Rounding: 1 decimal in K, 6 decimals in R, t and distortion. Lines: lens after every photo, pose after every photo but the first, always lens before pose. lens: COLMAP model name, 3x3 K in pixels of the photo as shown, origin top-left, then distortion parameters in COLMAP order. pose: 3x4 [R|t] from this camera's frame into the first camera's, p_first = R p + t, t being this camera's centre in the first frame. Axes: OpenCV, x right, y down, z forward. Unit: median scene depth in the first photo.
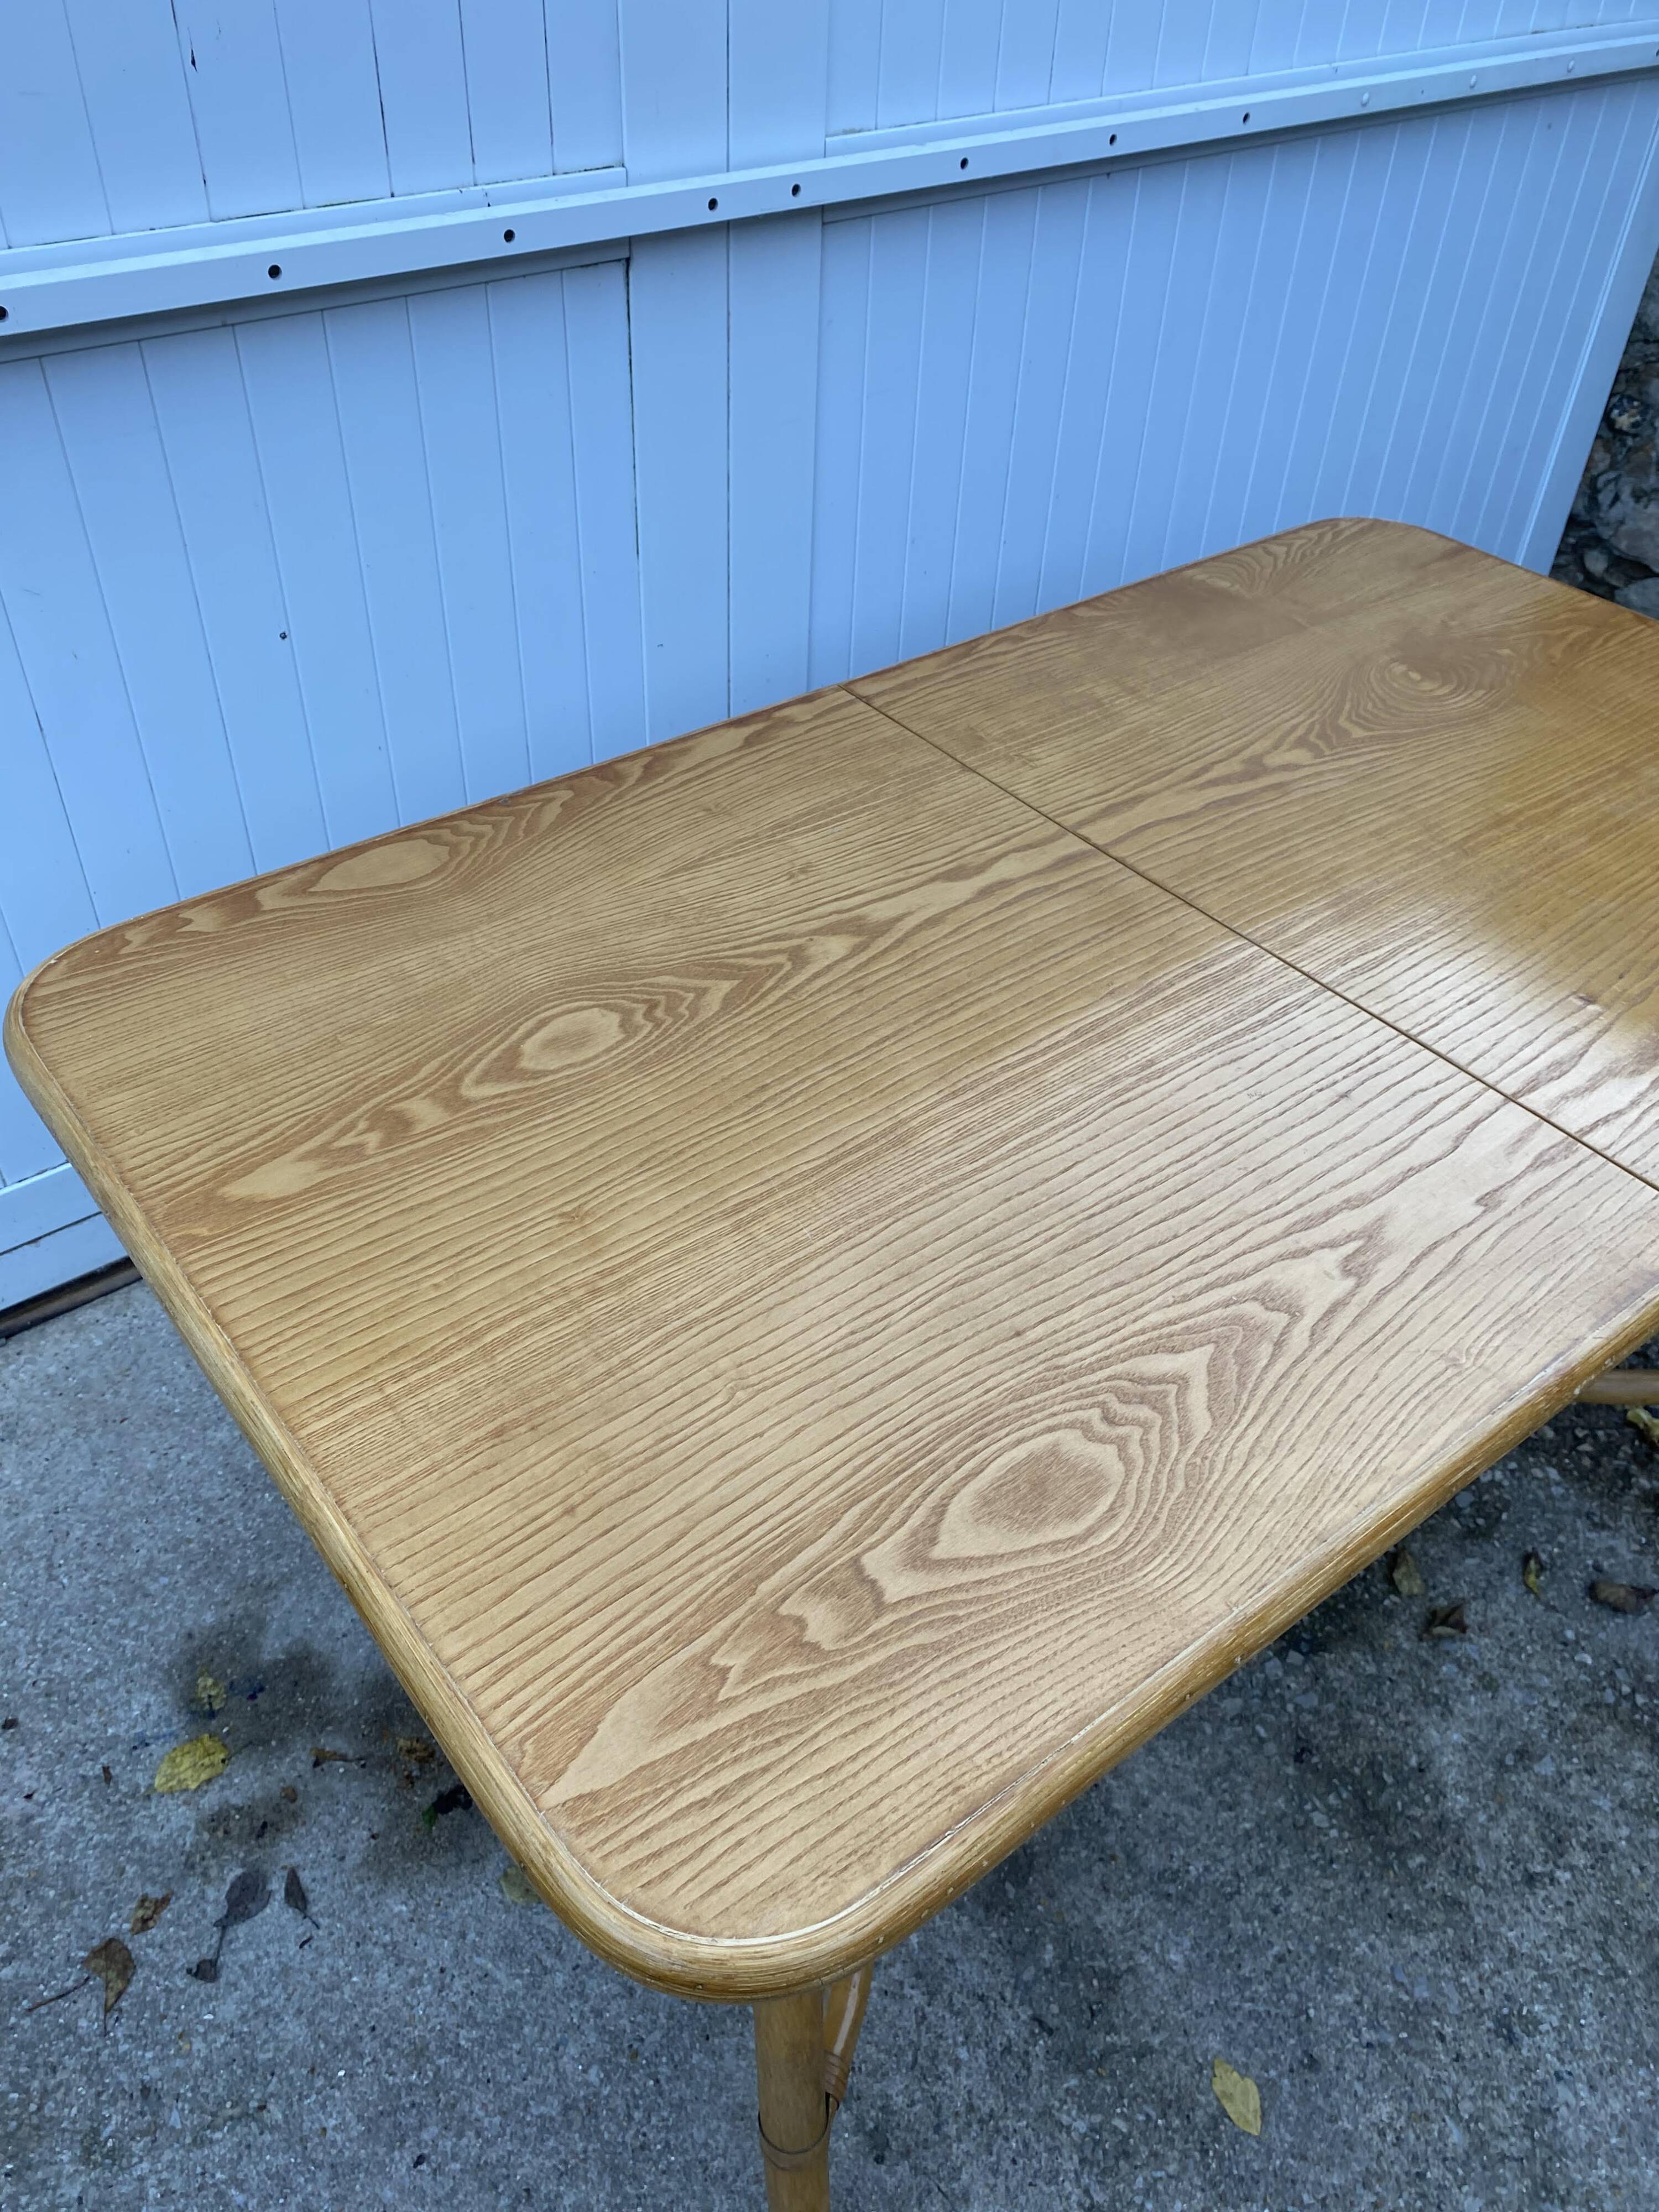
lens RADIAL K [[1705.8, 0, 828.2], [0, 1705.8, 1101.5], [0, 0, 1]] dist [0.010708, -0.009269]
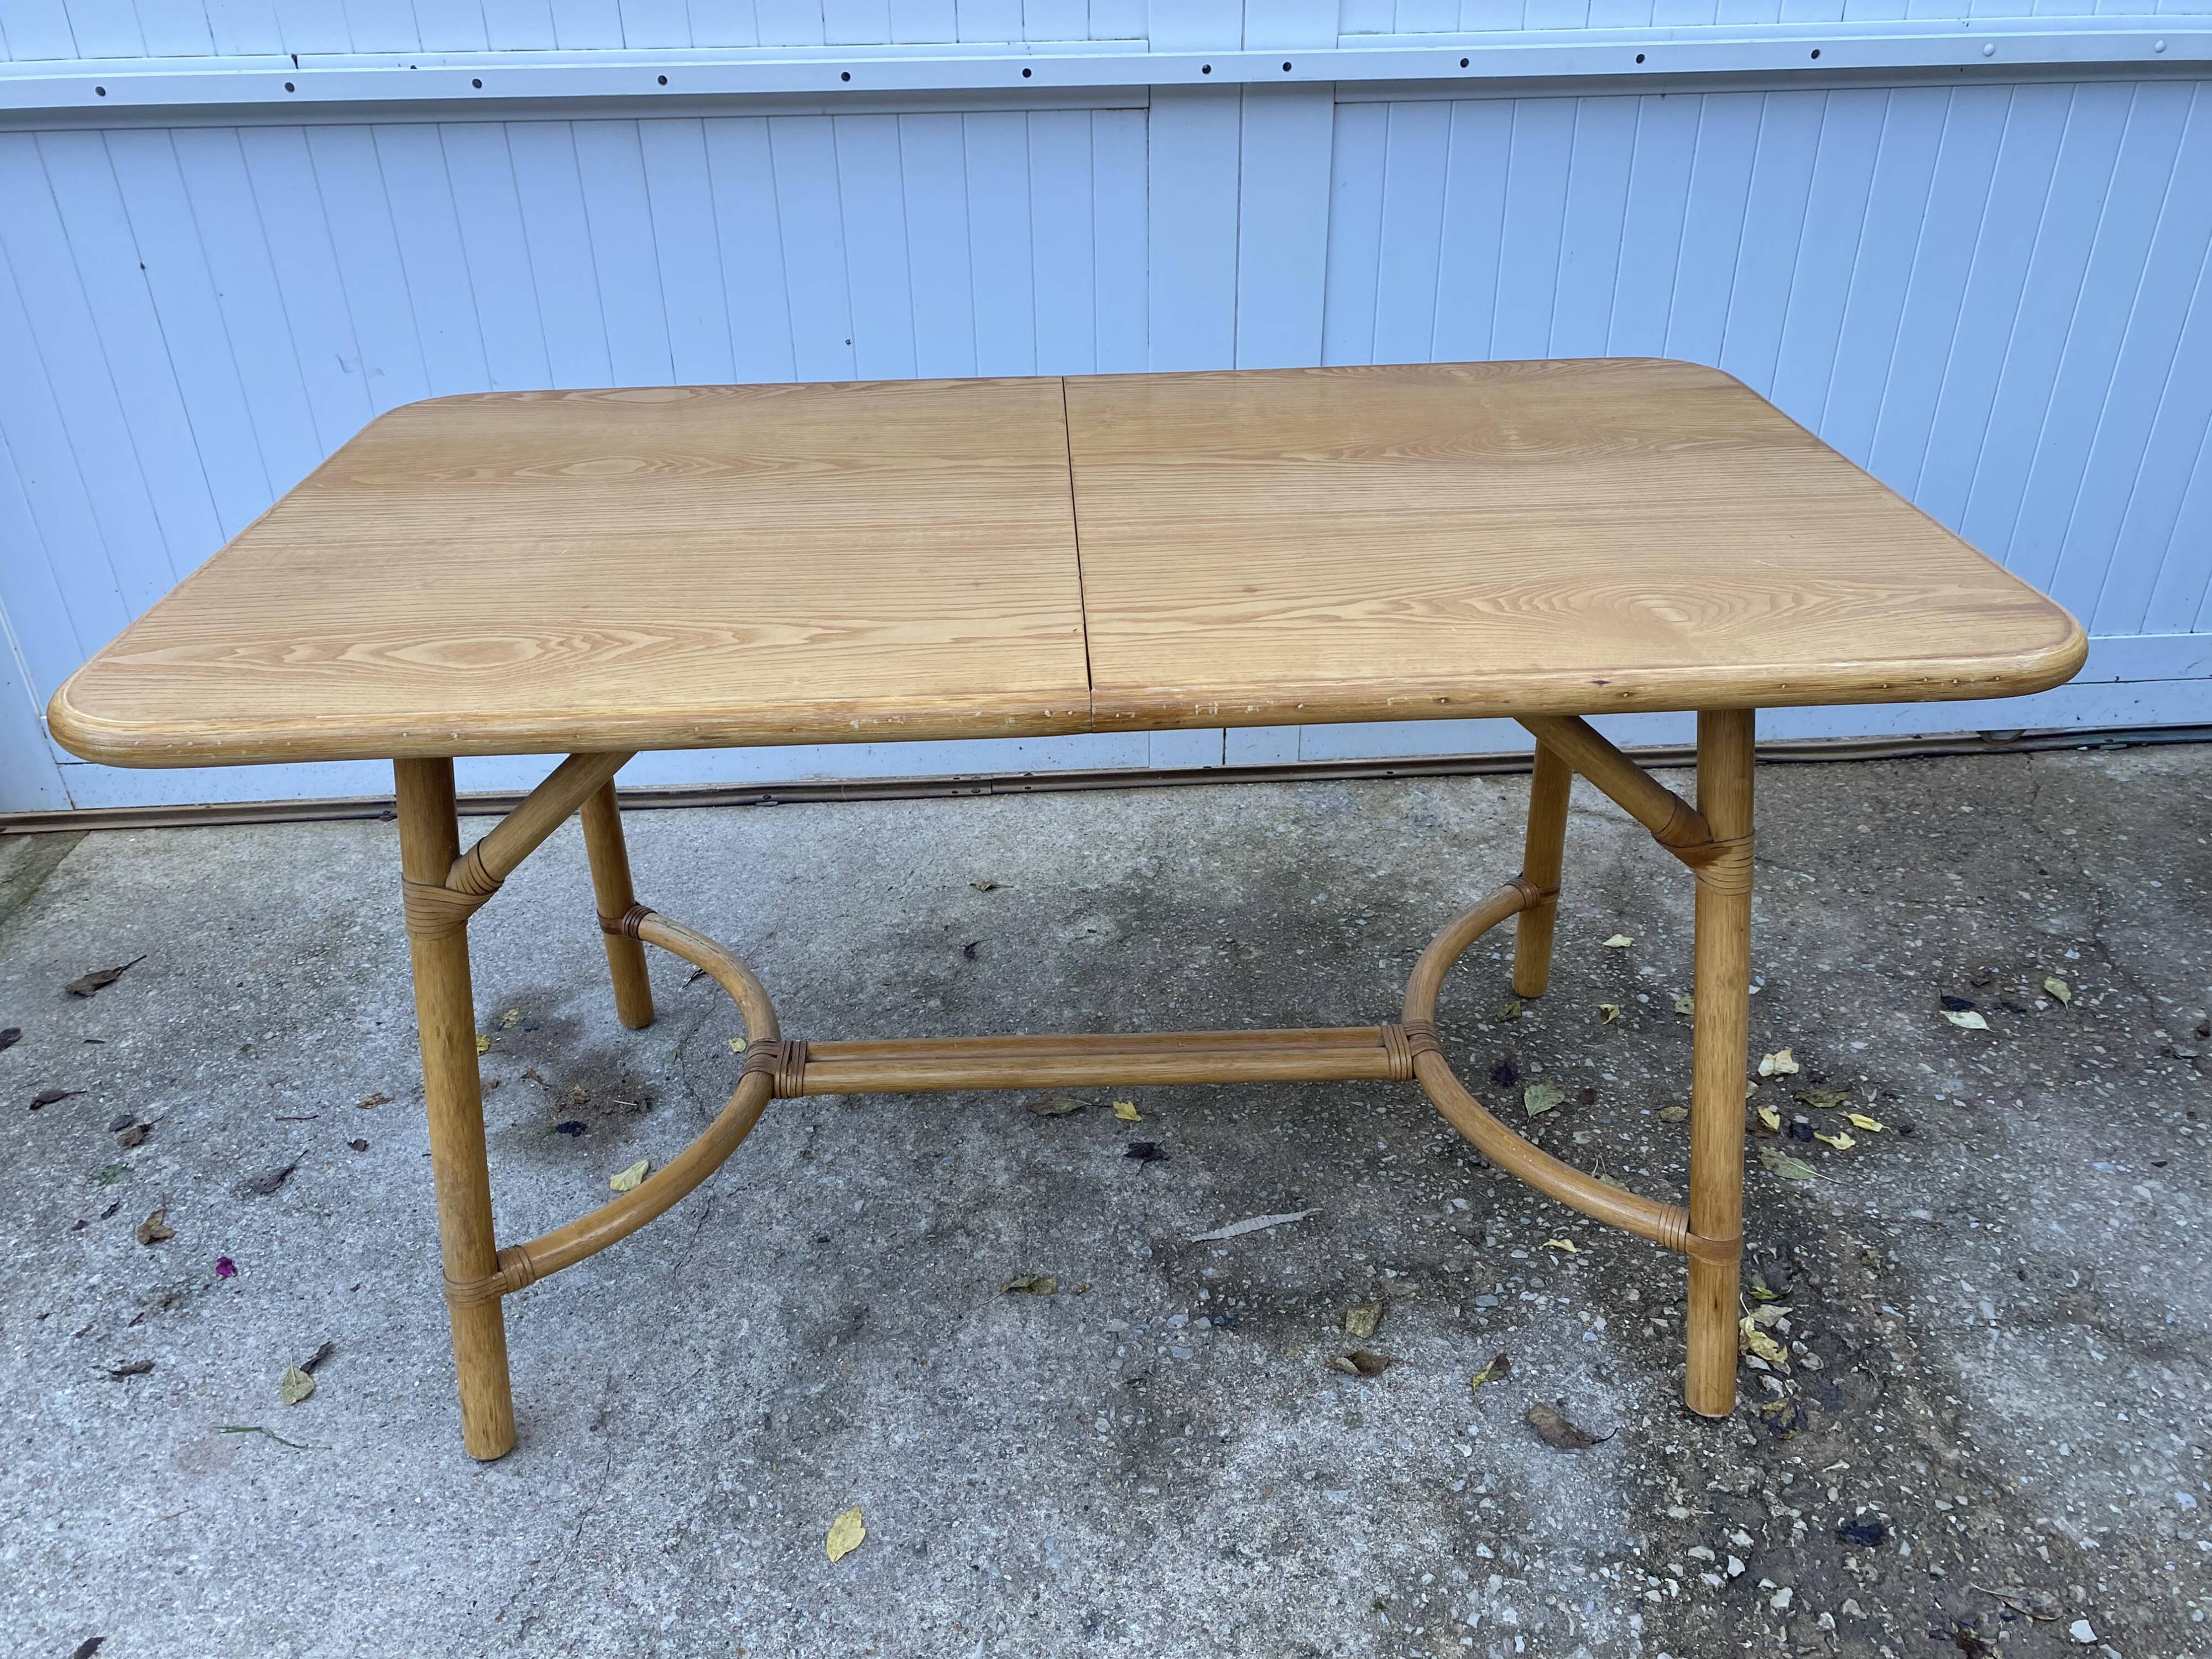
lens RADIAL K [[1705.8, 0, 1109.2], [0, 1705.8, 842.9], [0, 0, 1]] dist [0.010708, -0.009269]
pose [[0.816480, 0.252059, -0.519448, 0.753236], [-0.343964, 0.934946, -0.086974, 0.175421], [0.463733, 0.249685, 0.850064, 0.015850]]
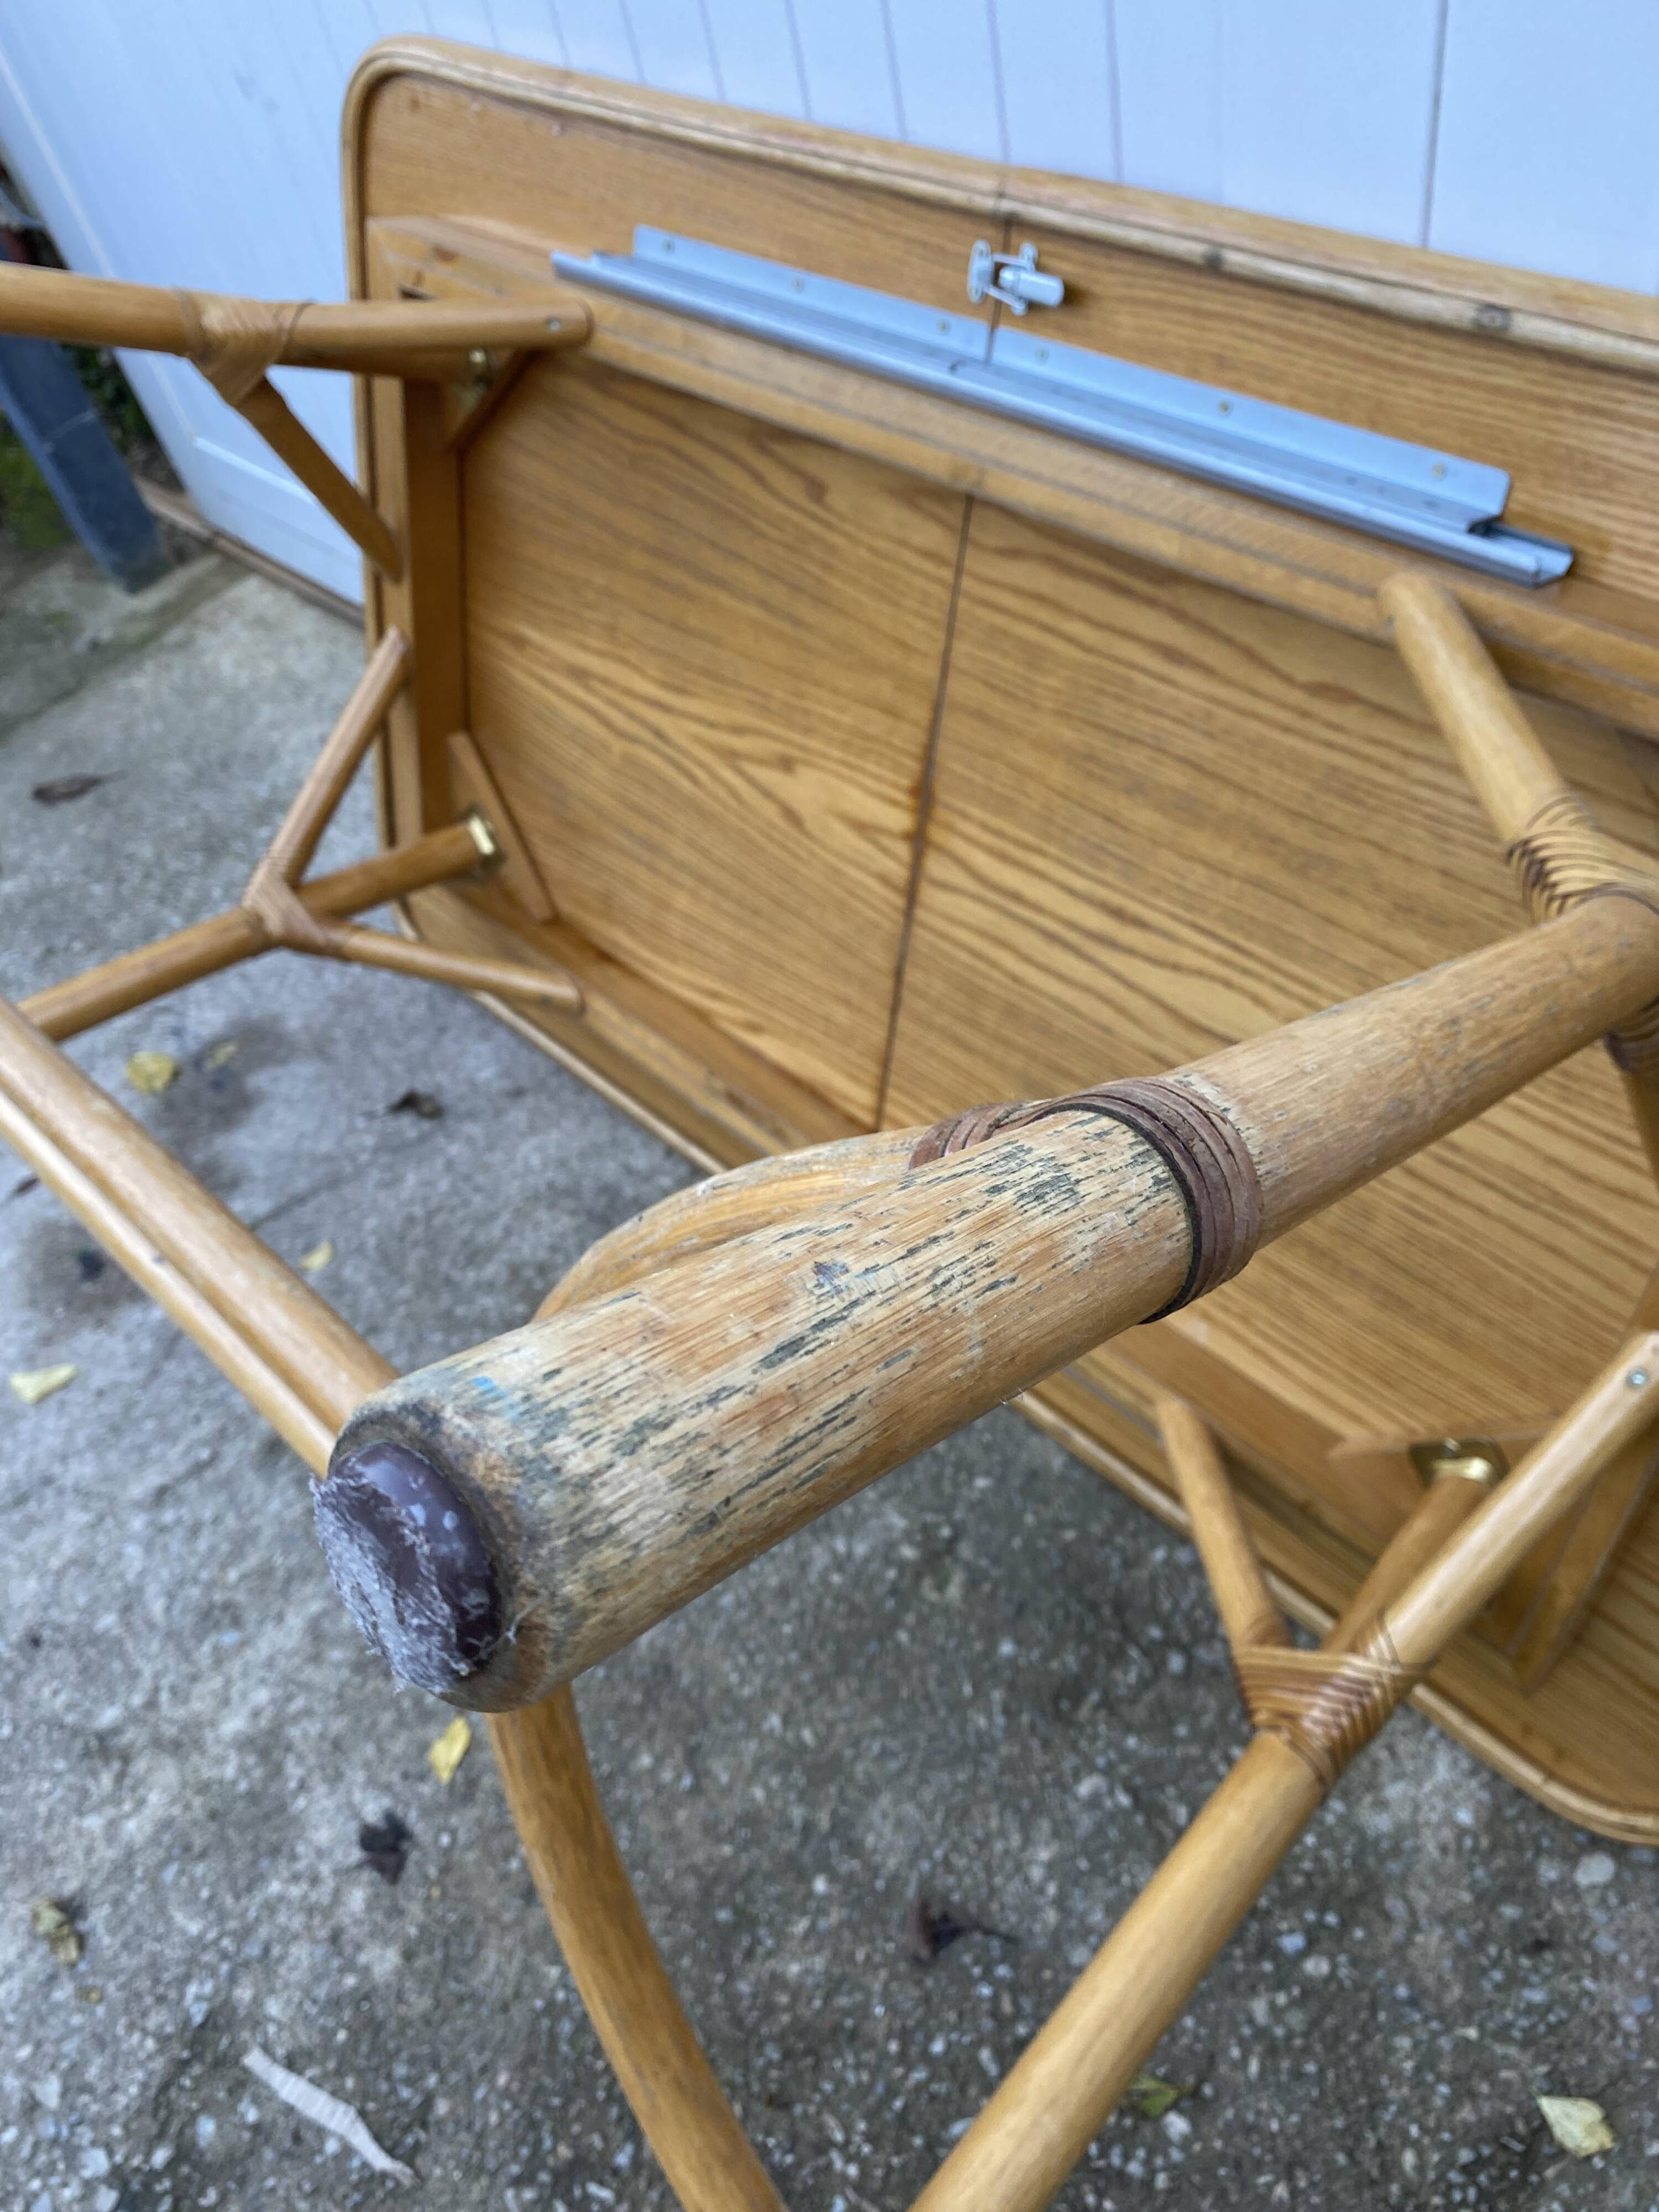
lens RADIAL K [[1705.8, 0, 817.8], [0, 1705.8, 1093.6], [0, 0, 1]] dist [0.010708, -0.009269]
pose [[0.108658, 0.732076, -0.672501, 0.473855], [-0.491506, 0.627594, 0.603777, -0.531662], [0.864069, 0.264933, 0.428014, 0.911593]]
